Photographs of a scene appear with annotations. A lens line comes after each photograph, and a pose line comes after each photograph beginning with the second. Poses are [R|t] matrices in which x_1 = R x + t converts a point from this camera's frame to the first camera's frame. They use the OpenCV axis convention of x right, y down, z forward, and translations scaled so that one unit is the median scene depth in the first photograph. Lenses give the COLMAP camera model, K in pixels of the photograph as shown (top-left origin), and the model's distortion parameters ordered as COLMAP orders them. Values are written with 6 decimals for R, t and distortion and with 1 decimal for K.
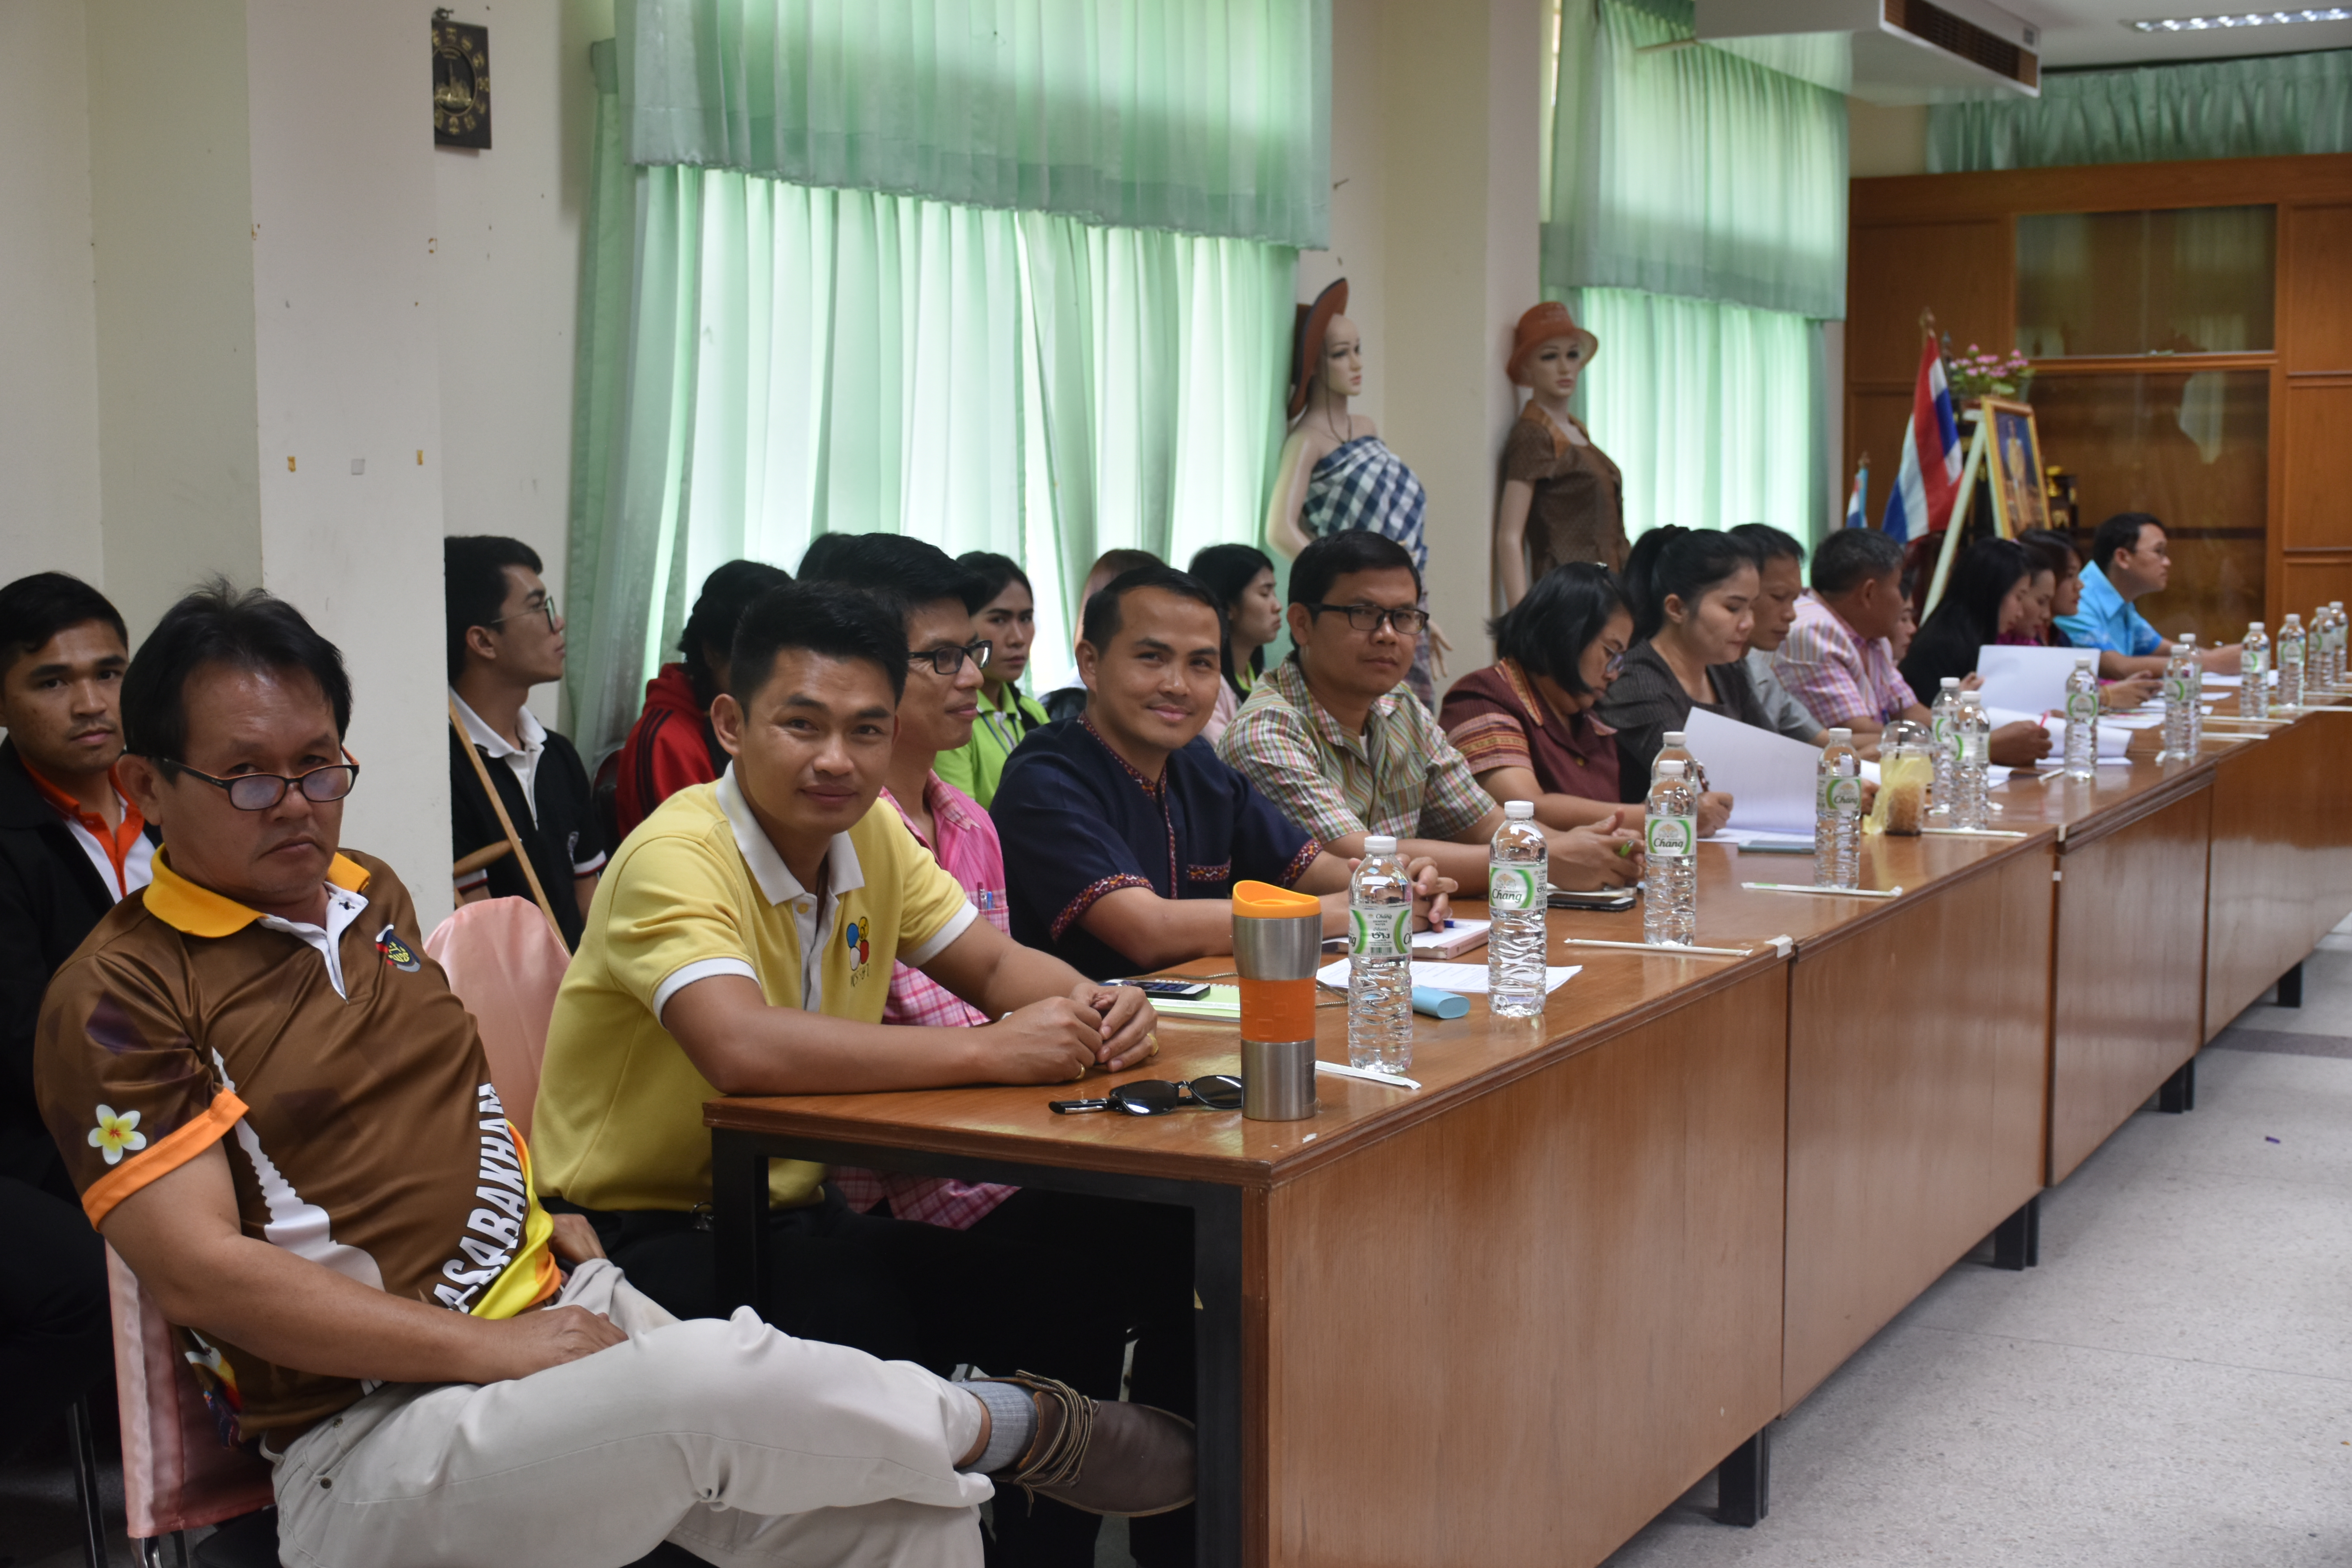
lens RADIAL K [[3276.5, 0, 1175.6], [0, 3276.5, 782.4], [0, 0, 1]] dist [0.026336, 0.000000]
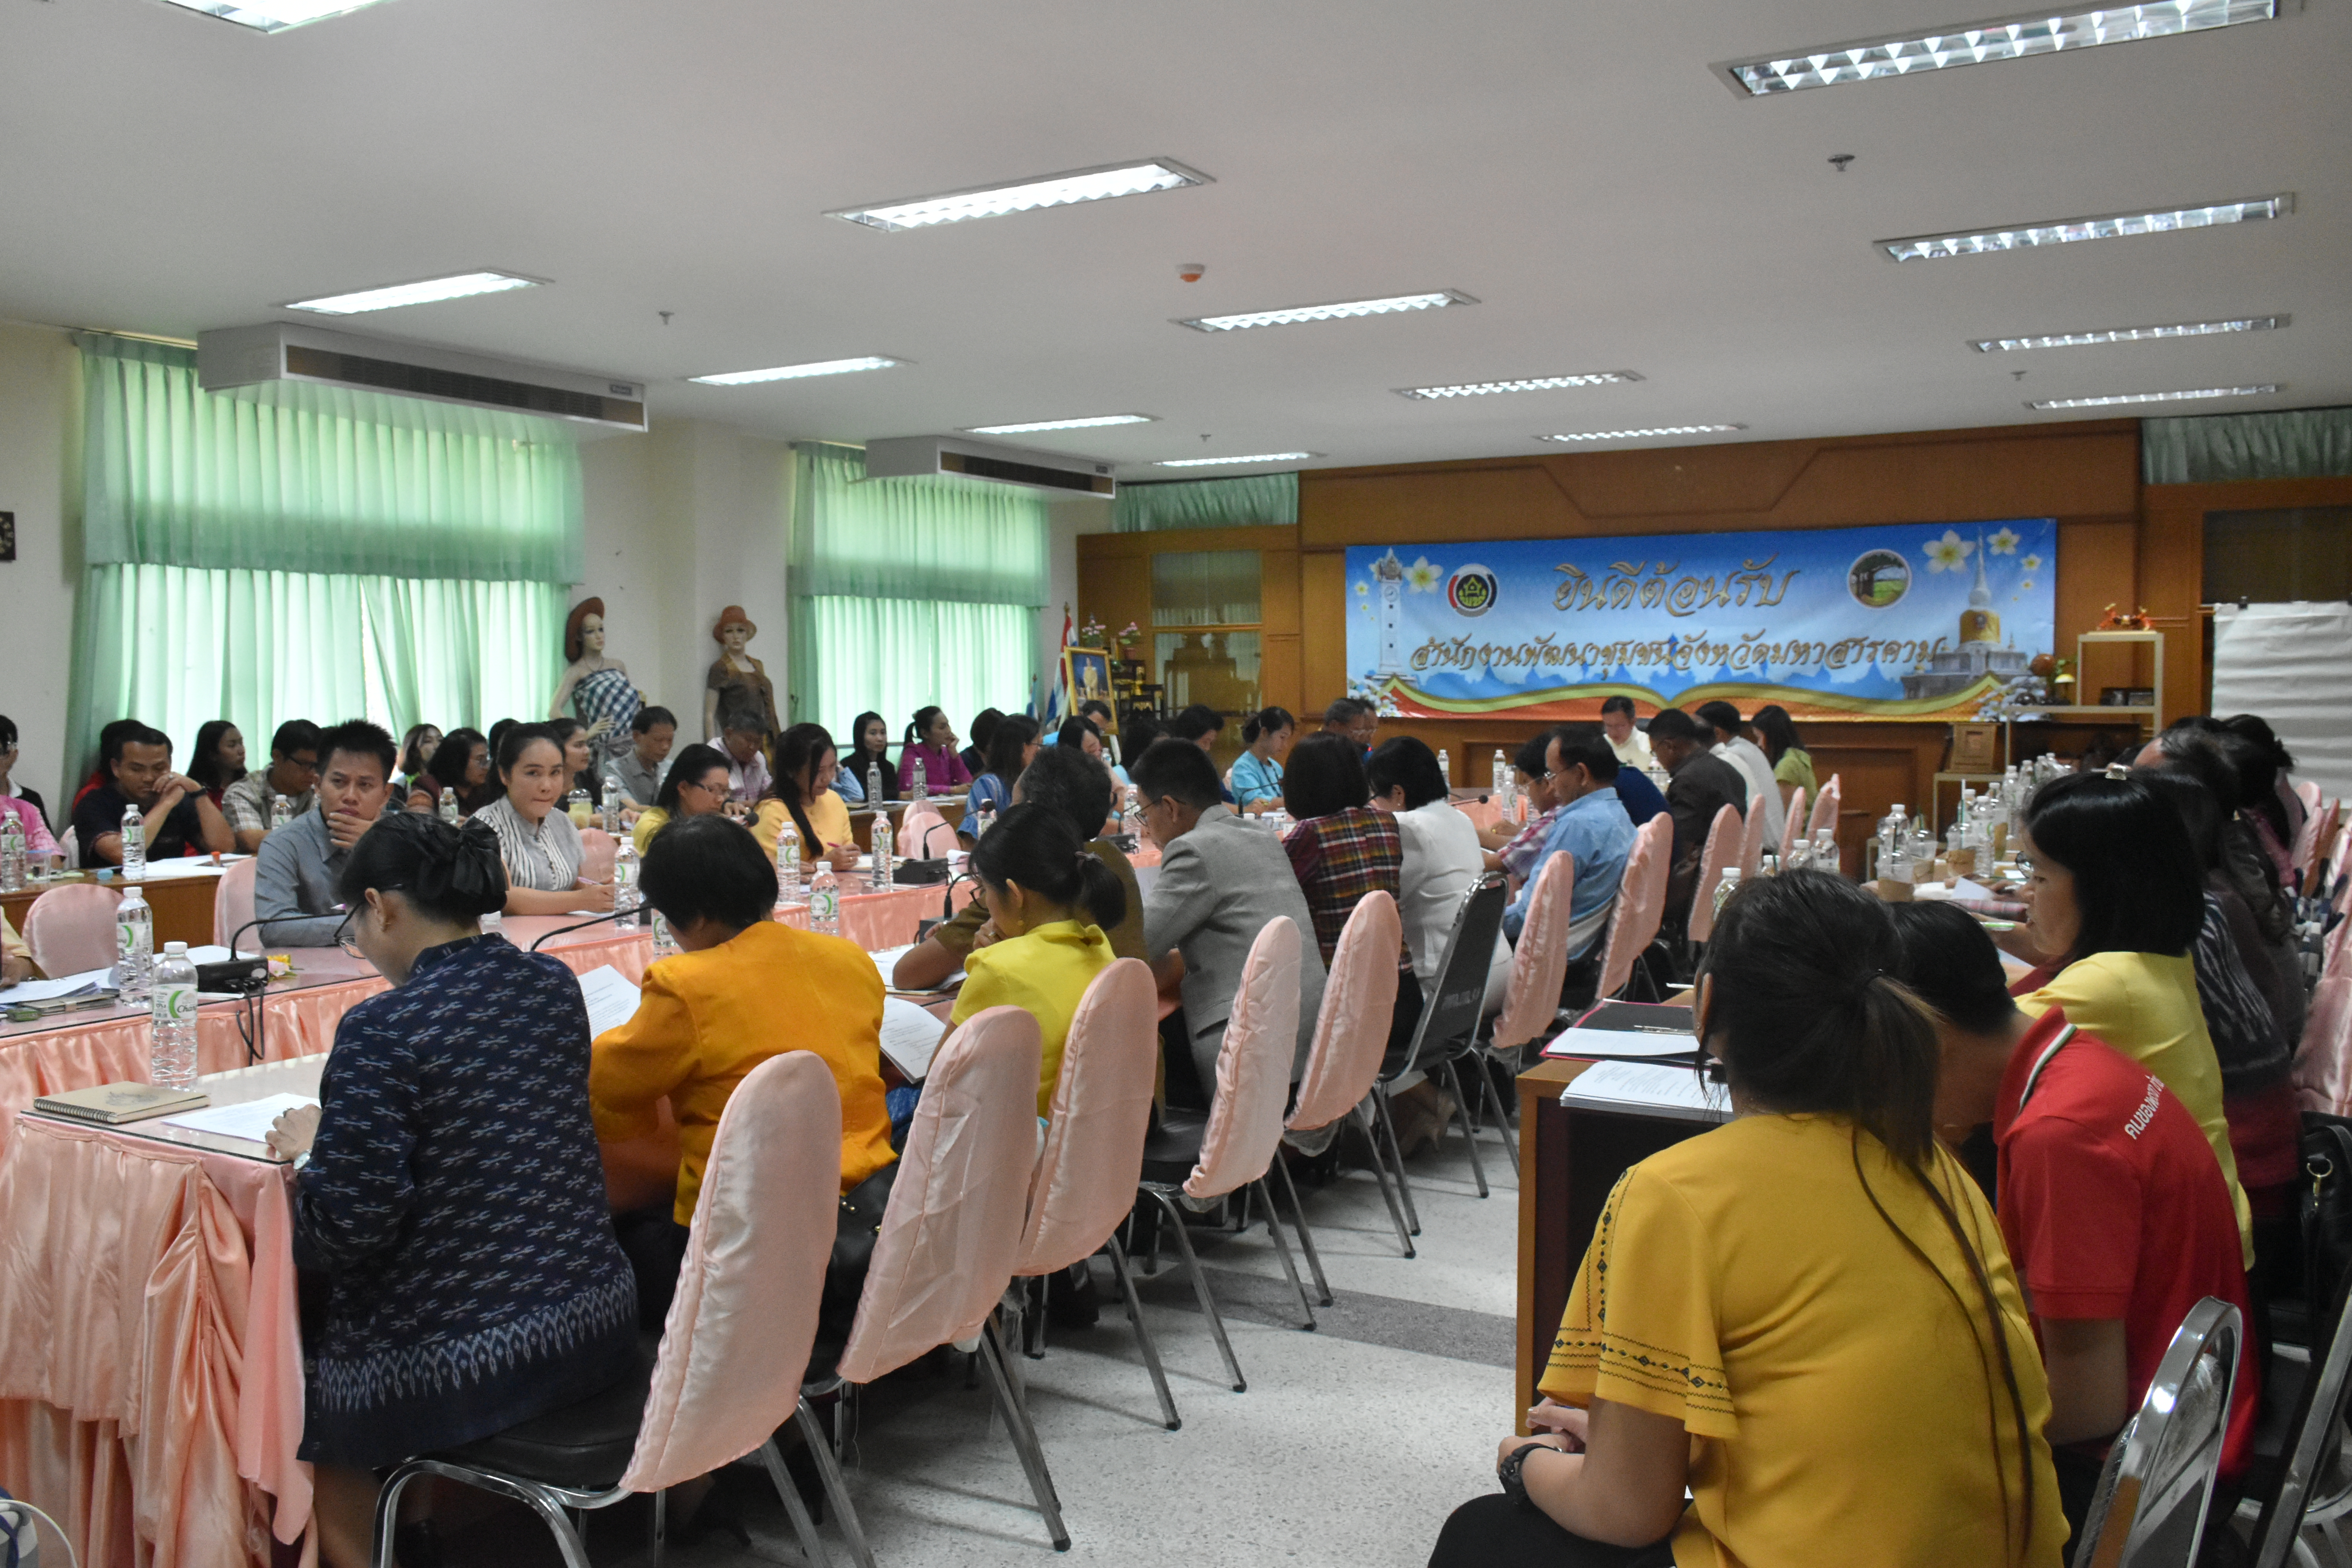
lens RADIAL K [[2014.6, 0, 1179.1], [0, 2014.6, 786.1], [0, 0, 1]] dist [-0.018840, -0.004047]
pose [[0.998242, 0.002216, -0.059228, 0.371919], [-0.004584, 0.999194, -0.039871, 0.017449], [0.059092, 0.040073, 0.997448, -0.224791]]
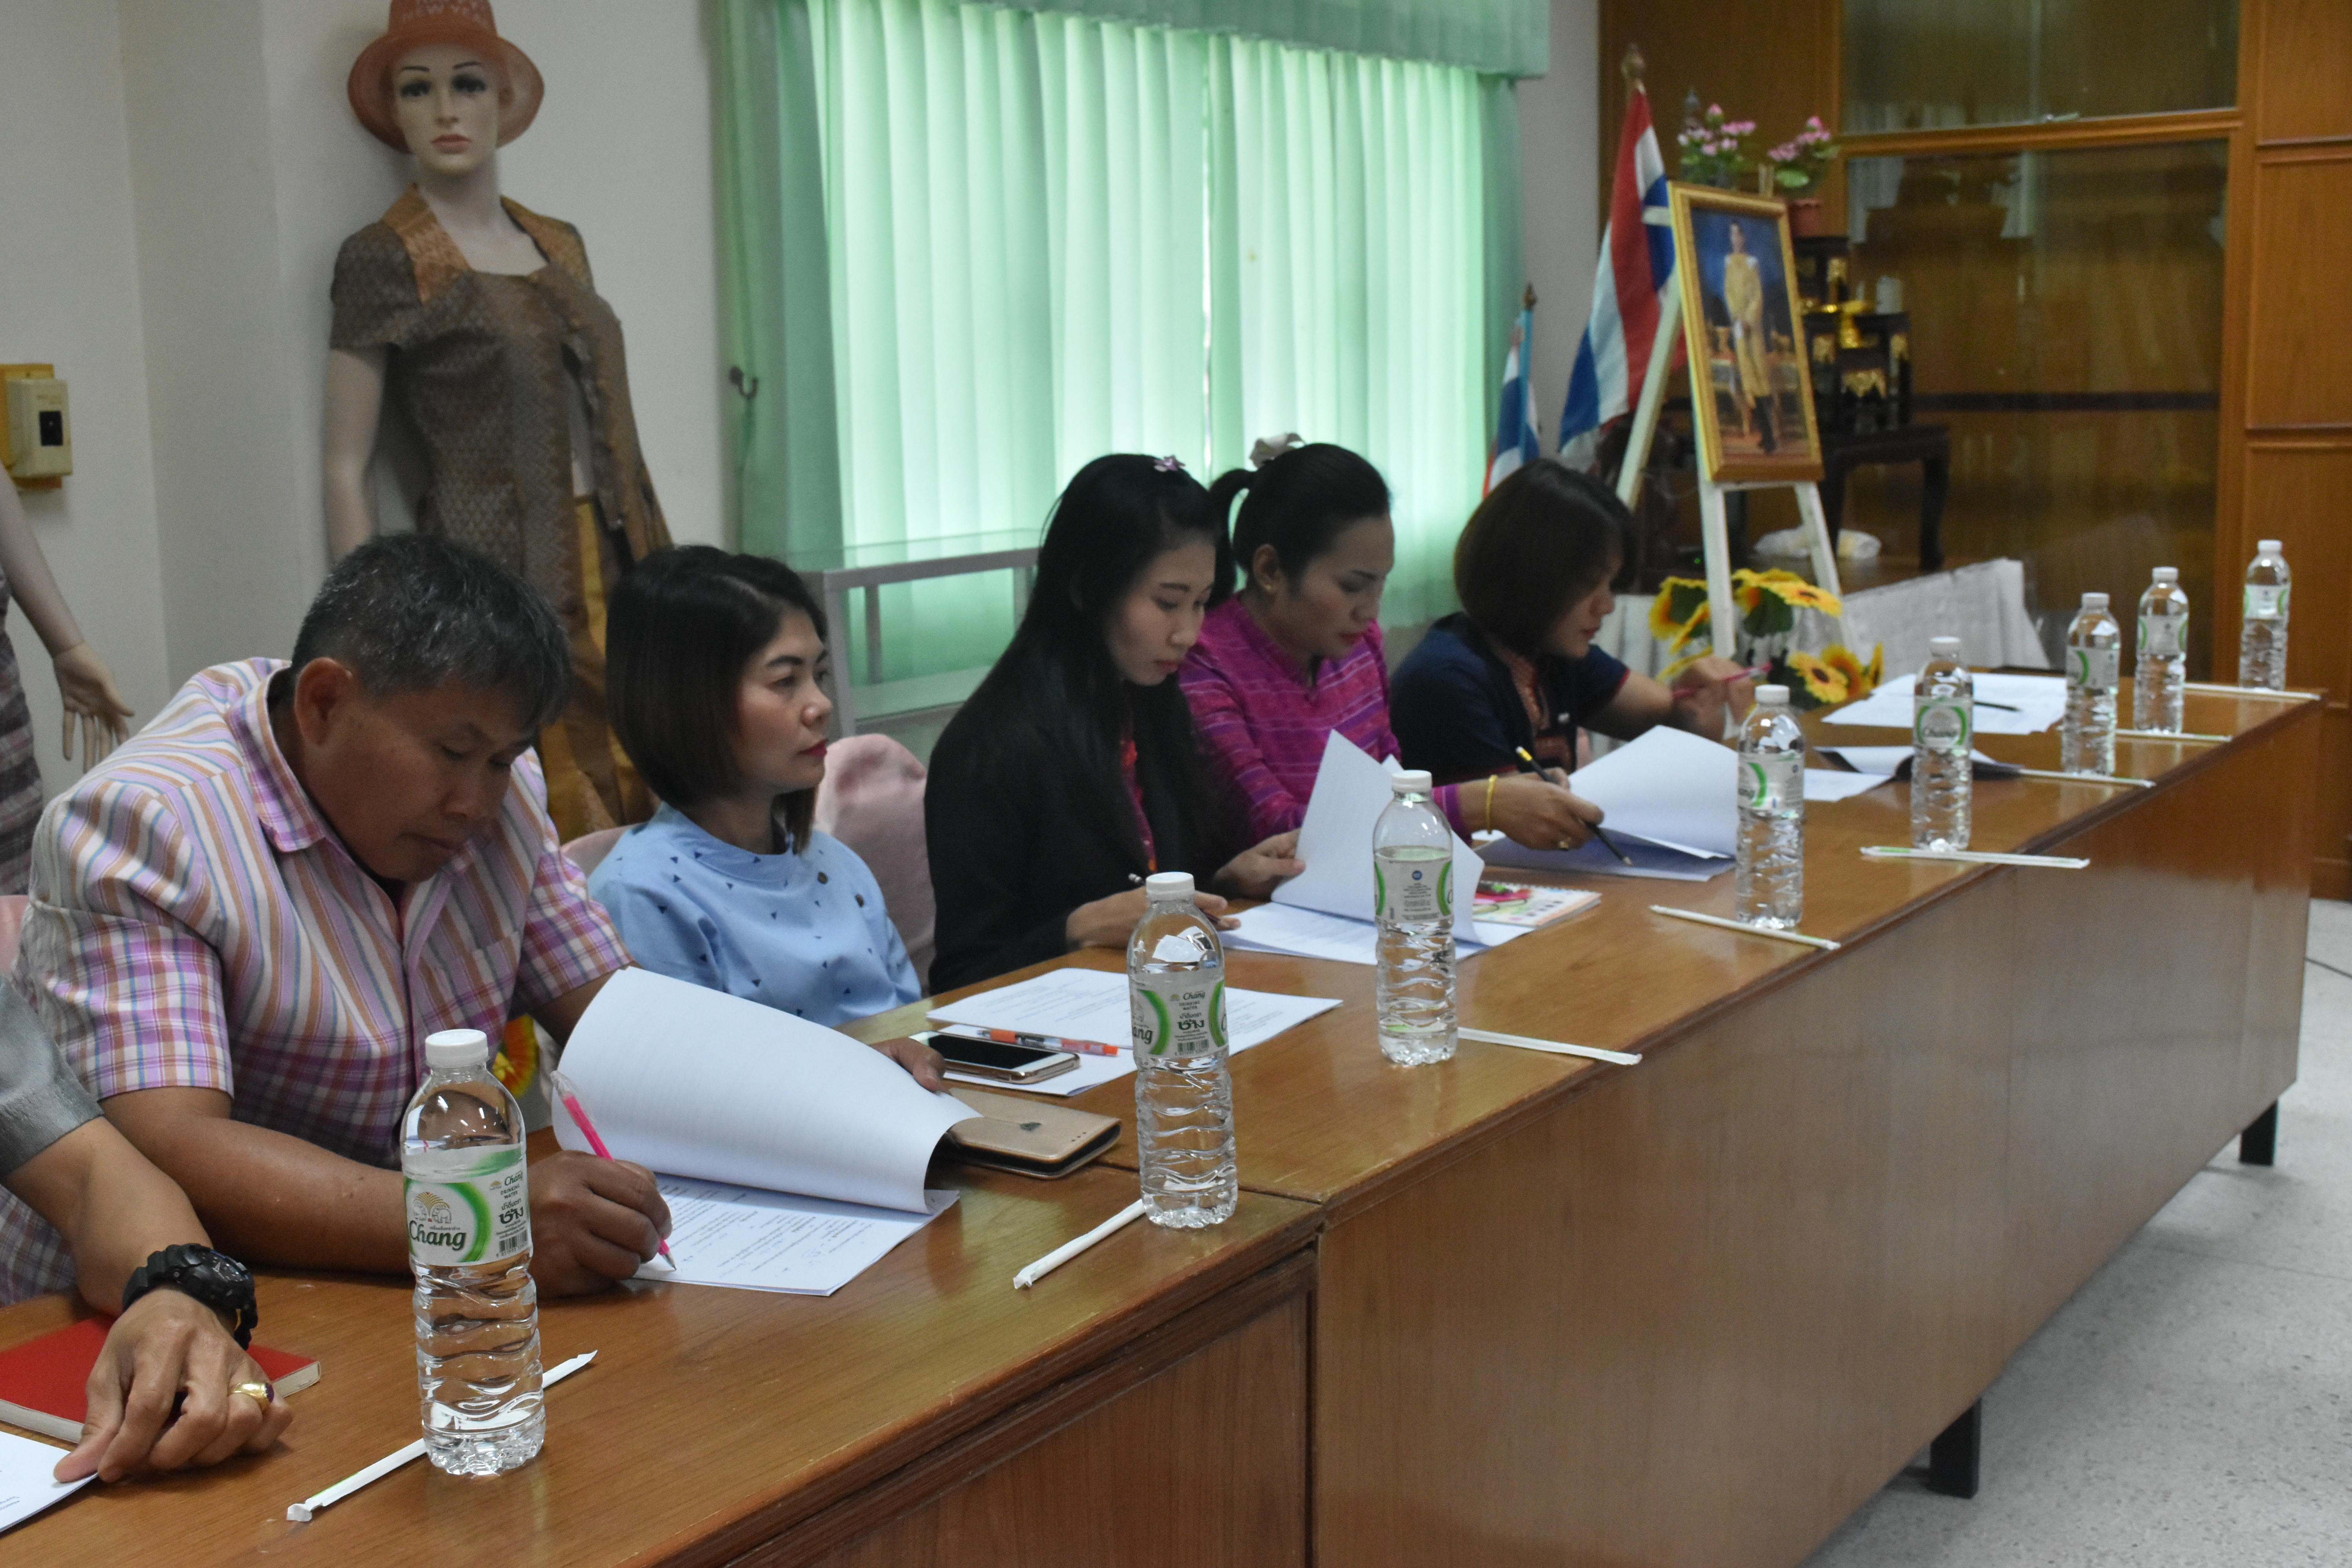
lens RADIAL K [[2786.0, 0, 1176.8], [0, 2786.0, 784.1], [0, 0, 1]] dist [0.008856, 0.000000]
pose [[0.991555, 0.003880, -0.129628, 0.212566], [0.005182, 0.997569, 0.069491, -0.042679], [0.129583, -0.069576, 0.989125, 0.460087]]
